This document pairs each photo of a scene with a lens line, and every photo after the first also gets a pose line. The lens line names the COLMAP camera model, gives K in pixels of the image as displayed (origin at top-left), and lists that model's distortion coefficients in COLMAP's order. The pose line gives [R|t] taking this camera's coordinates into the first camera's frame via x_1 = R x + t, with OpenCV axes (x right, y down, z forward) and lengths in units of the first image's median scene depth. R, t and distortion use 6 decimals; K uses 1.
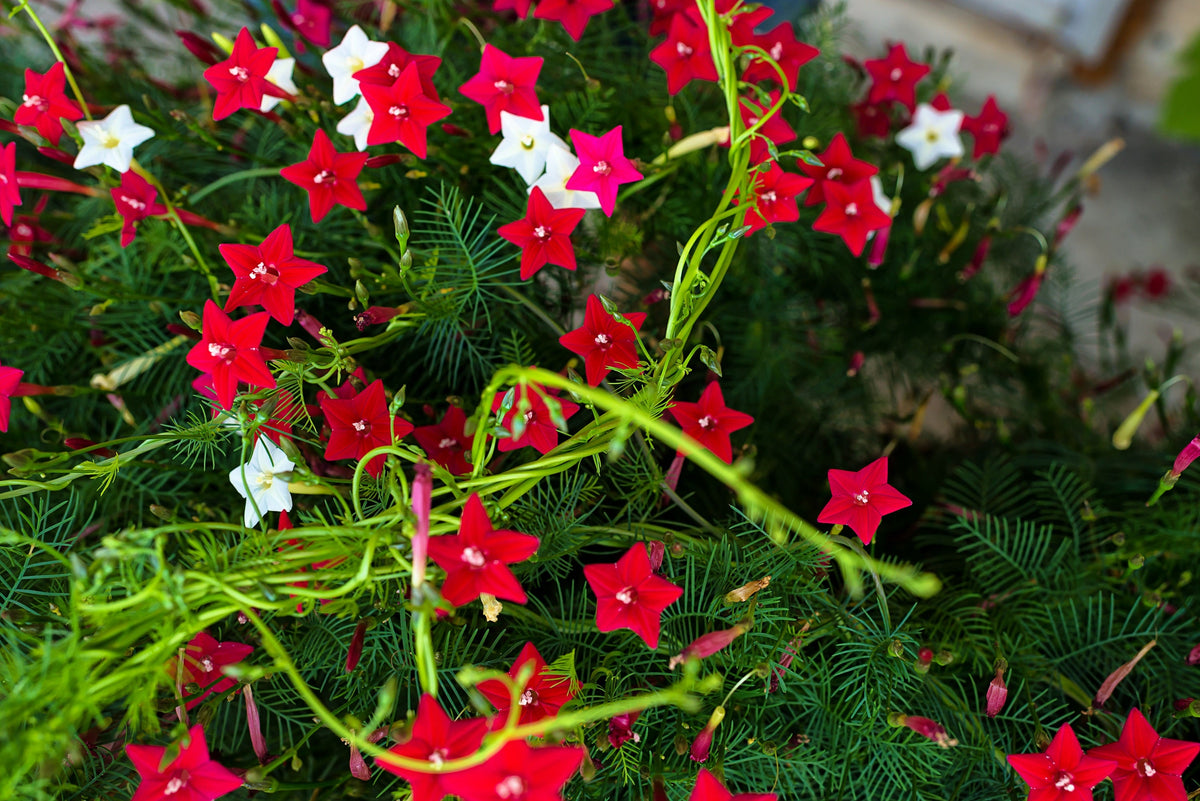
lens RADIAL K [[991.0, 0, 600.0], [0, 991.0, 400.5], [0, 0, 1]] dist [-0.057232, -0.003145]
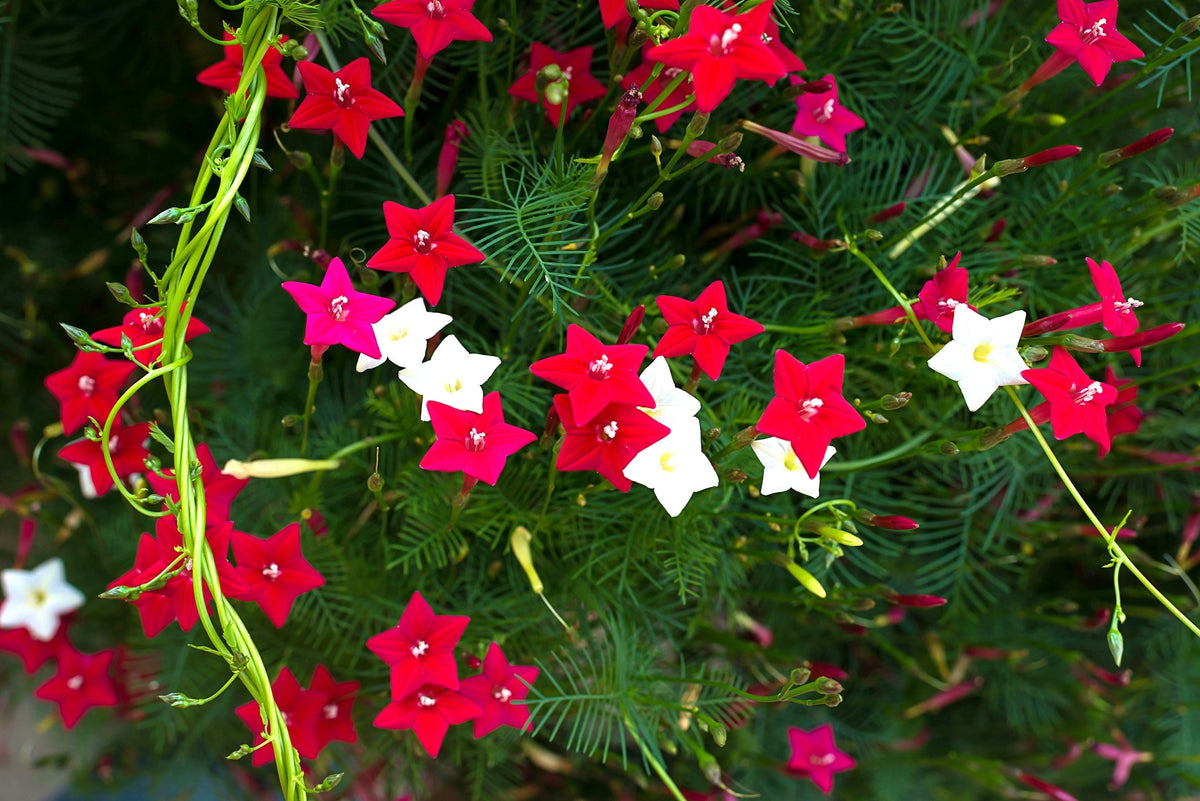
lens RADIAL K [[991.0, 0, 600.0], [0, 991.0, 400.5], [0, 0, 1]] dist [-0.057232, -0.003145]
pose [[-0.999762, 0.016766, -0.013985, -0.181122], [-0.019765, -0.967133, 0.253500, -0.480684], [-0.009275, 0.253716, 0.967234, 0.250255]]
